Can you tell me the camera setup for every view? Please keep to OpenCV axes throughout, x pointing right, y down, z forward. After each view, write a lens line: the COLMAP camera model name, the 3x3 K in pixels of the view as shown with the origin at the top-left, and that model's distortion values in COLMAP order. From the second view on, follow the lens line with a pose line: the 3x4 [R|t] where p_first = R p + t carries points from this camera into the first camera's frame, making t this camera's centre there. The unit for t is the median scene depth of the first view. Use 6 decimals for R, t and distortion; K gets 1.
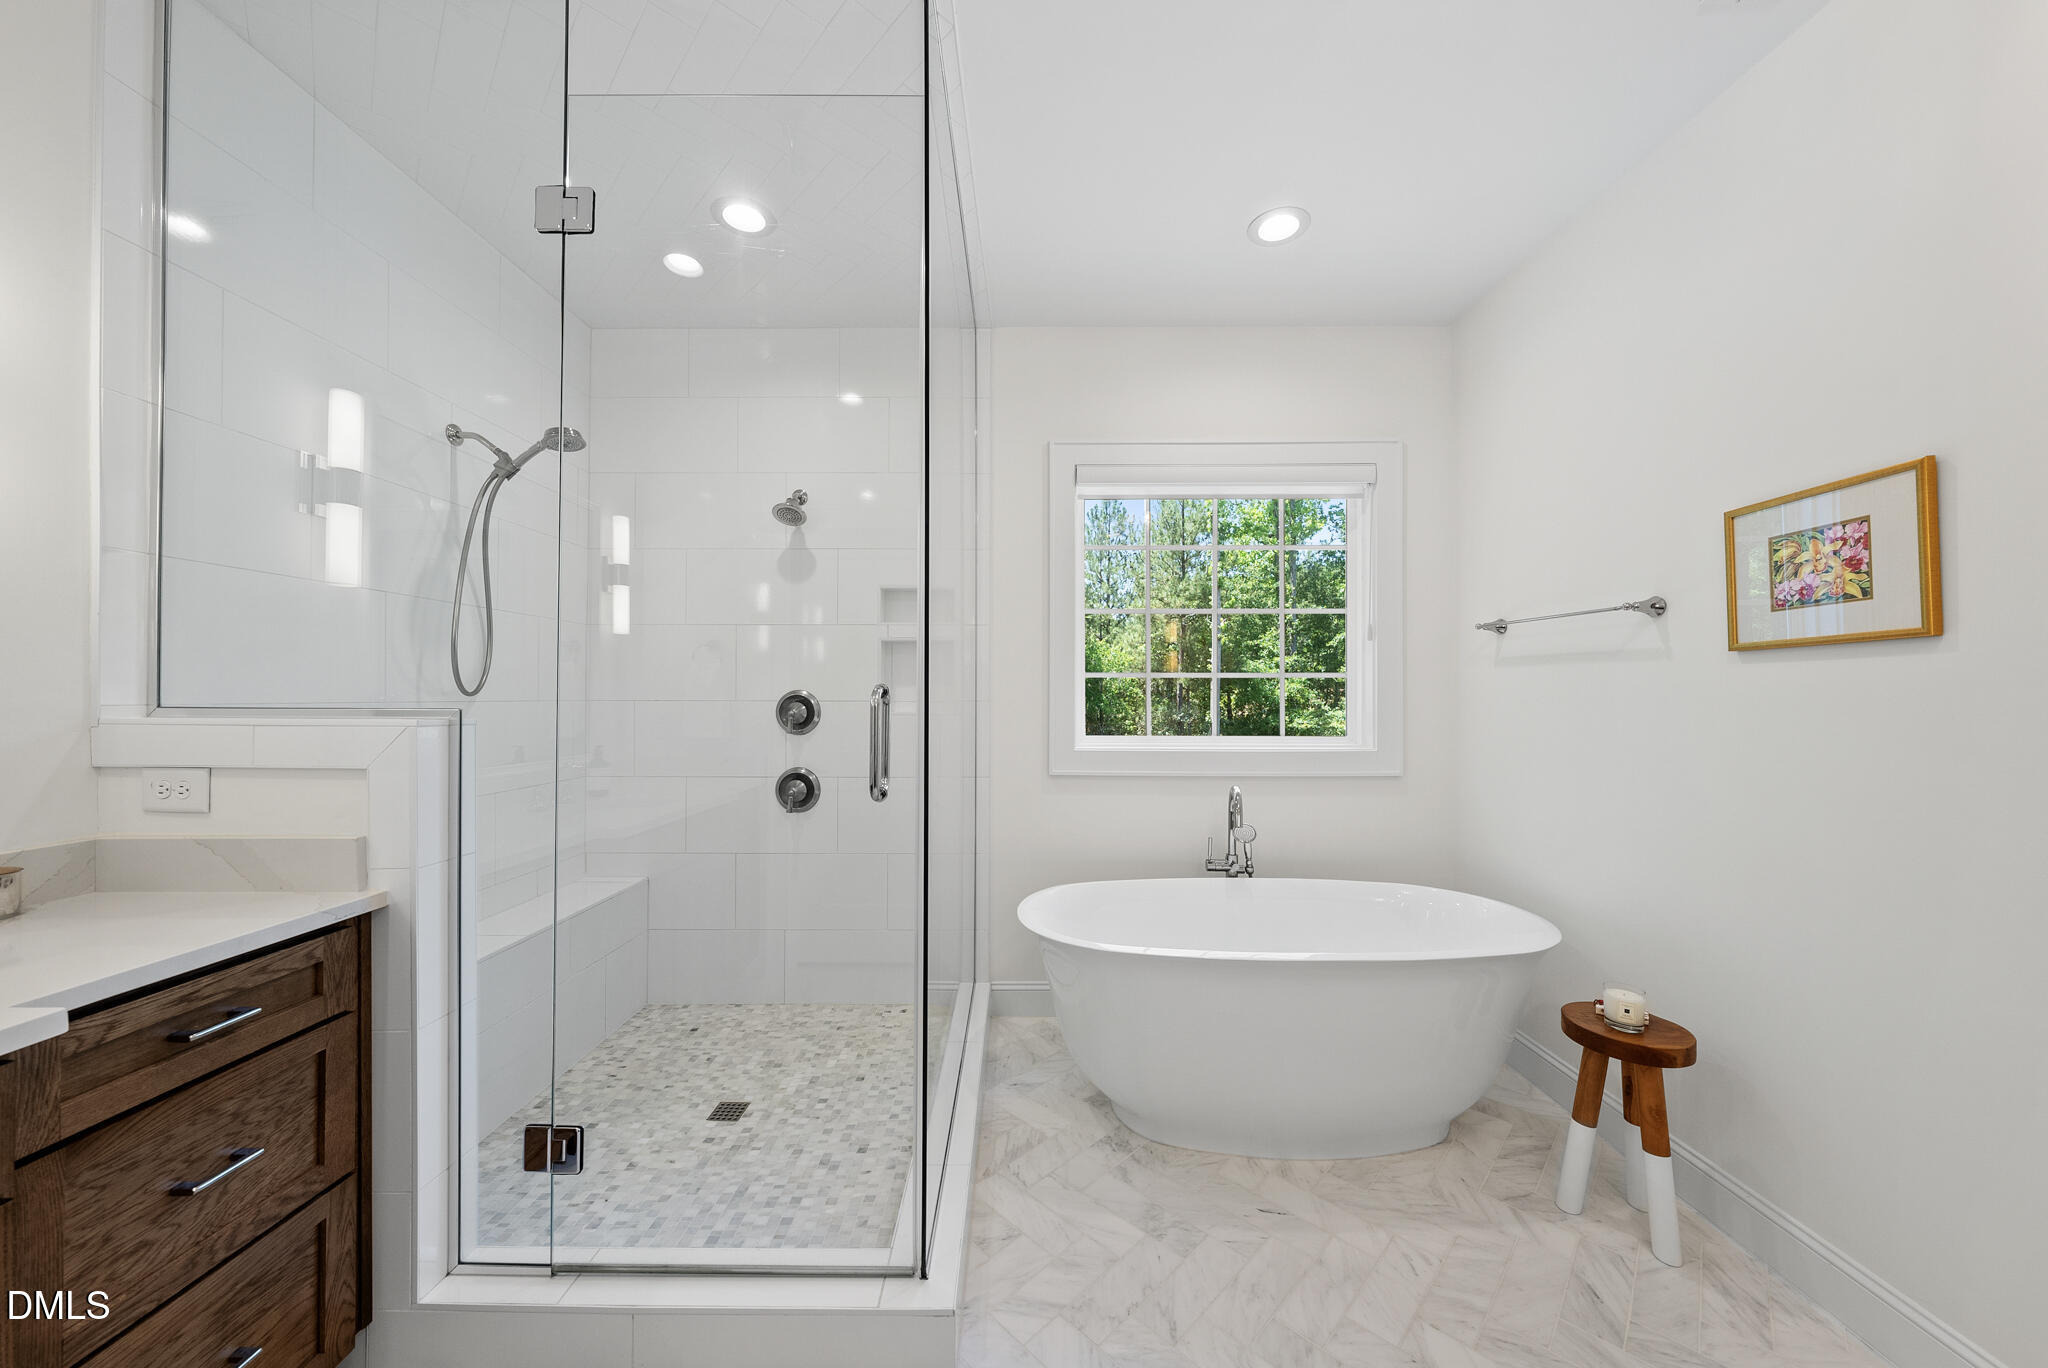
lens RADIAL K [[706.7, 0, 1019.6], [0, 706.7, 687.0], [0, 0, 1]] dist [-0.002541, 0.000533]
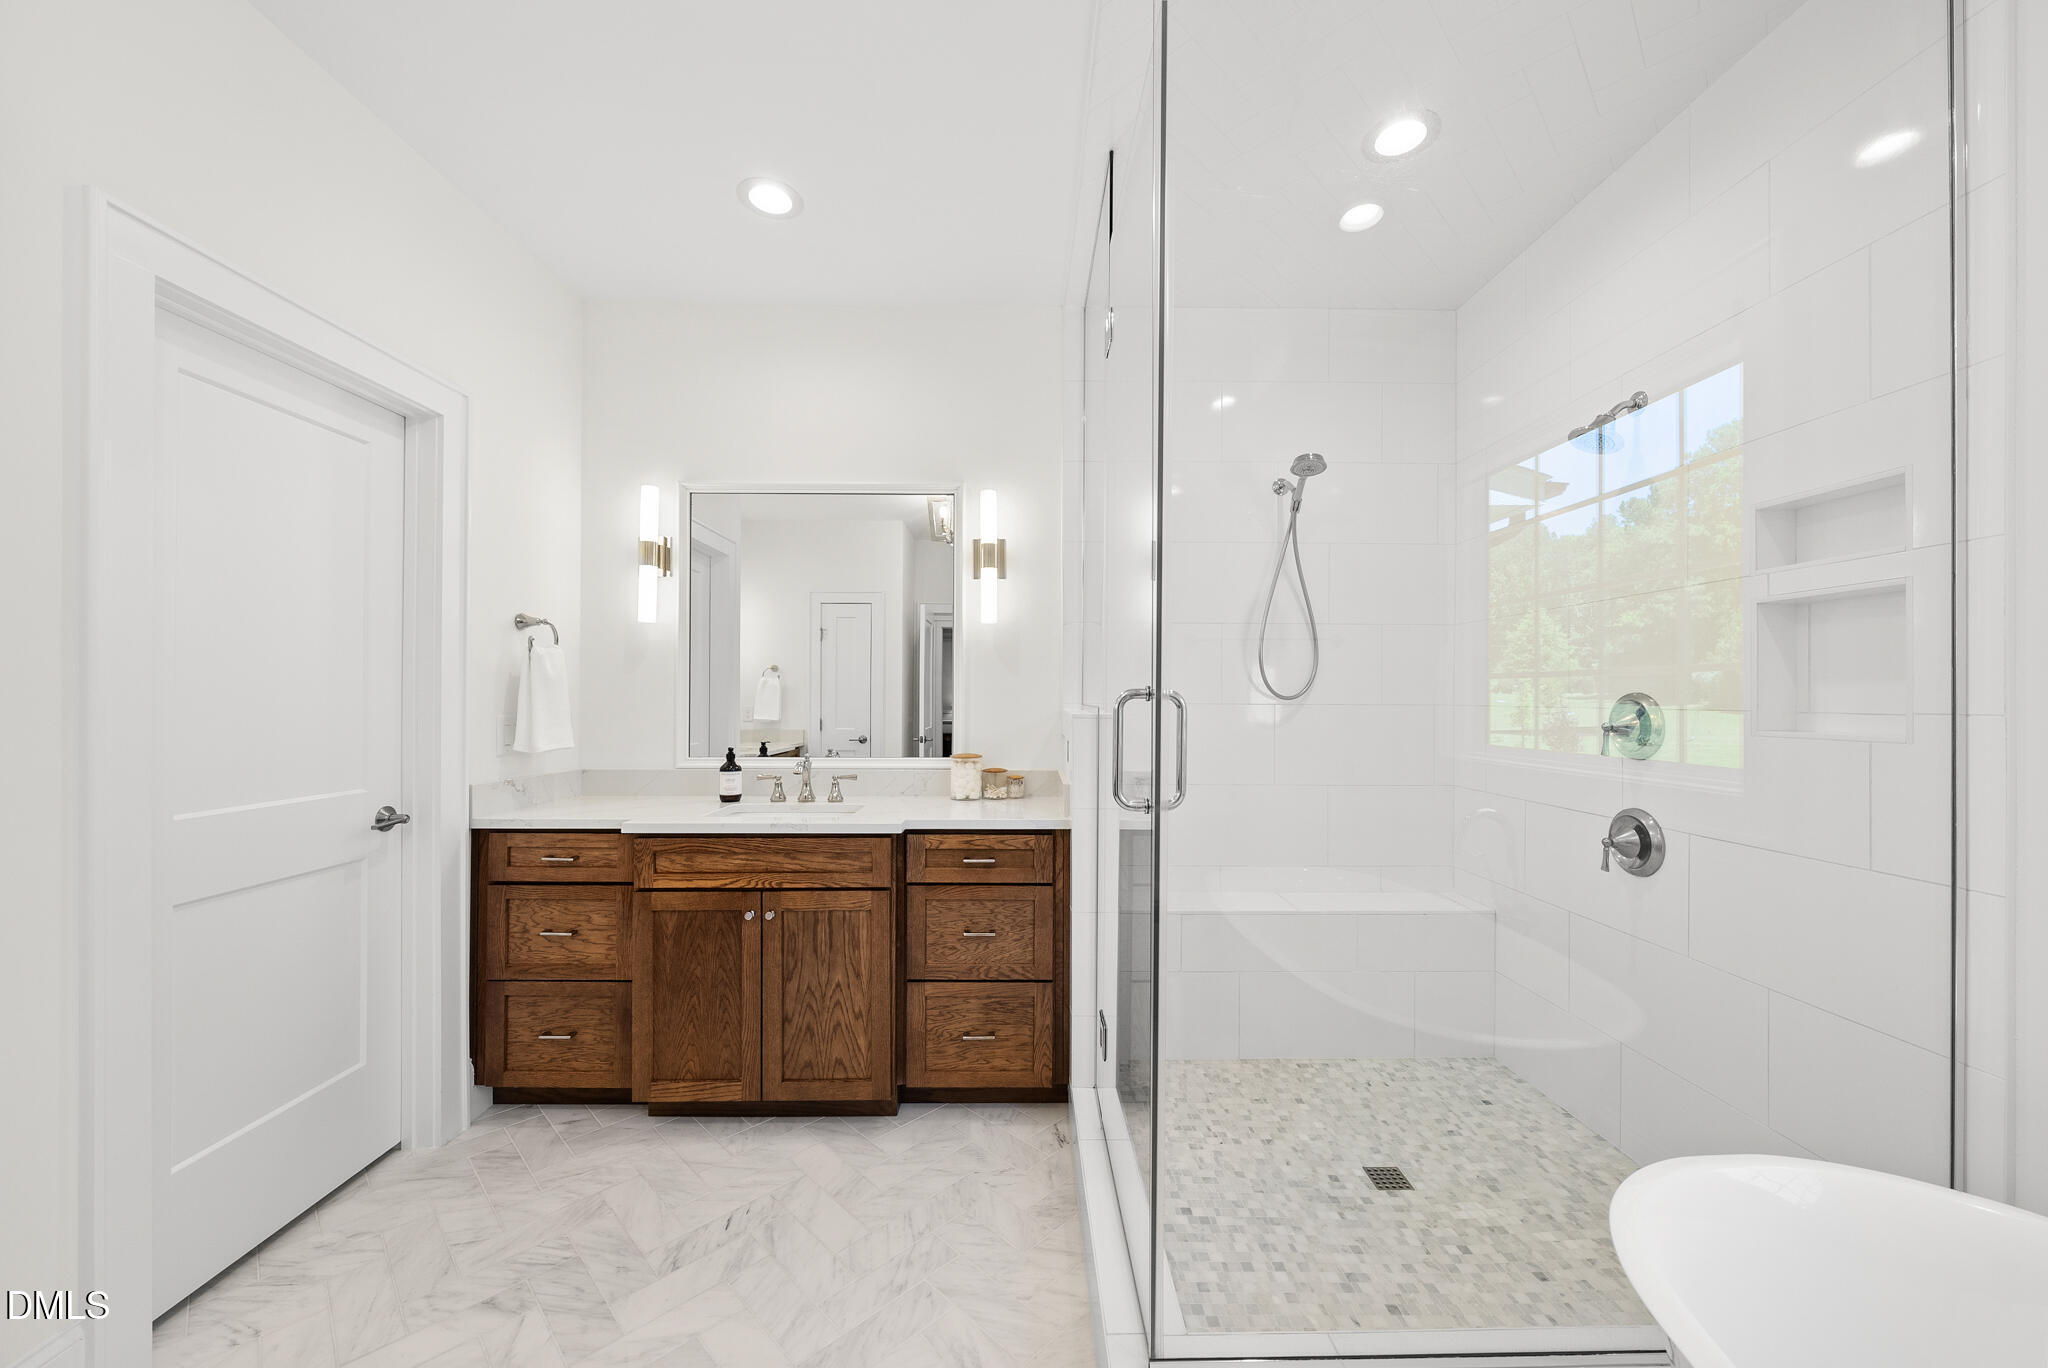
lens RADIAL K [[767.3, 0, 1033.8], [0, 767.3, 689.7], [0, 0, 1]] dist [0.003333, 0.000859]
pose [[0.018770, -0.015721, -0.999700, 0.839990], [0.010039, 0.999829, -0.015535, 0.019391], [0.999773, -0.009744, 0.018925, 0.873657]]
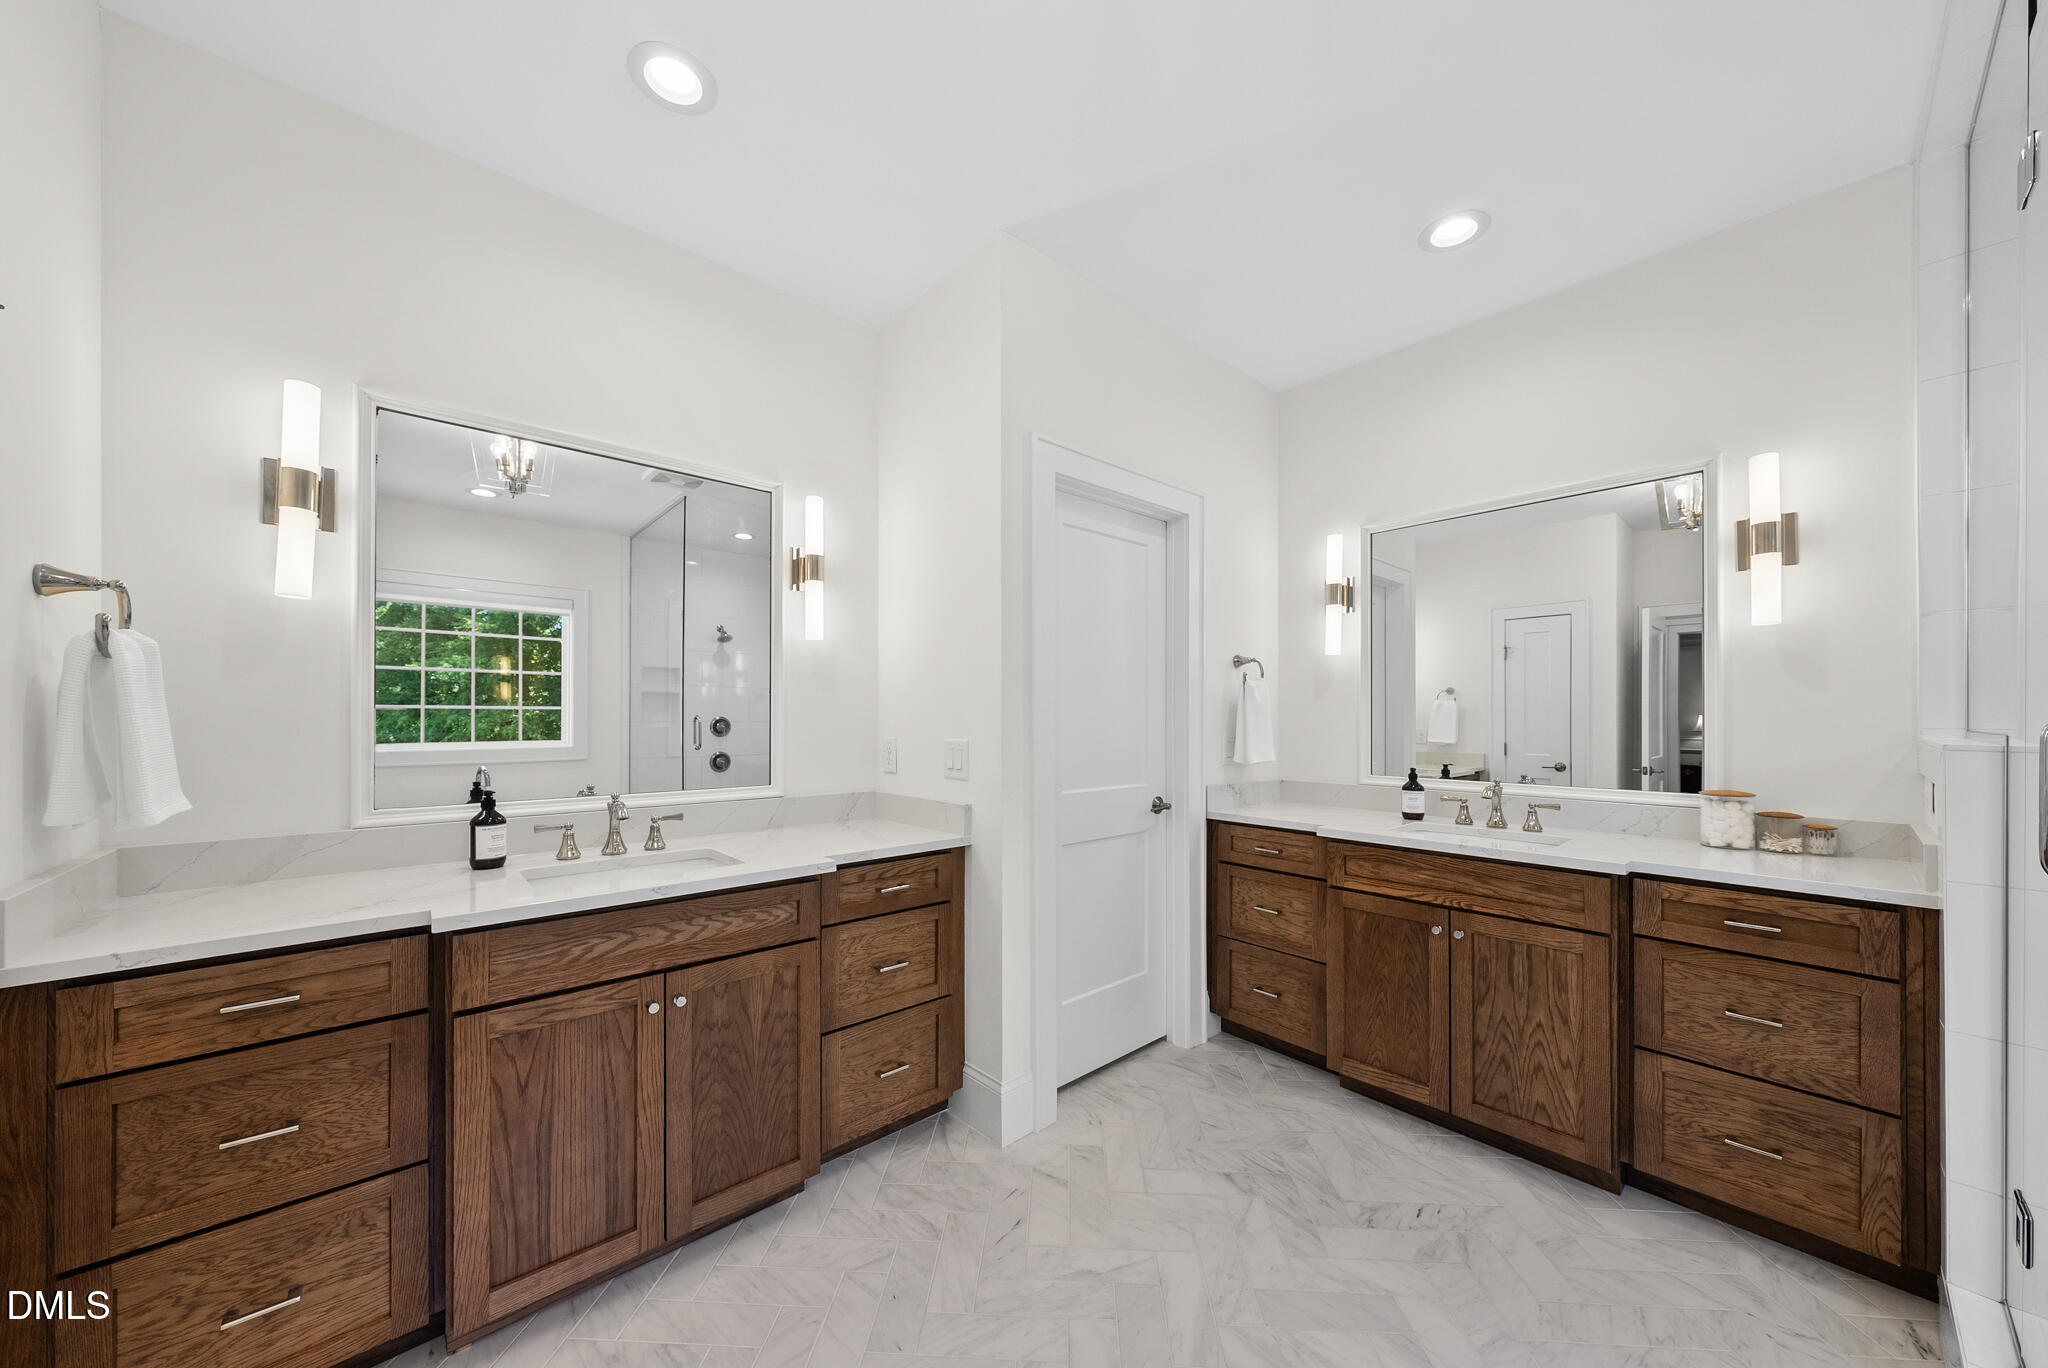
lens RADIAL K [[706.7, 0, 1022.8], [0, 706.7, 715.1], [0, 0, 1]] dist [-0.002541, 0.000533]
pose [[-0.750015, -0.009752, -0.661349, 0.917081], [0.002915, 0.999833, -0.018050, 0.017815], [0.661414, -0.015466, -0.749861, 0.868261]]
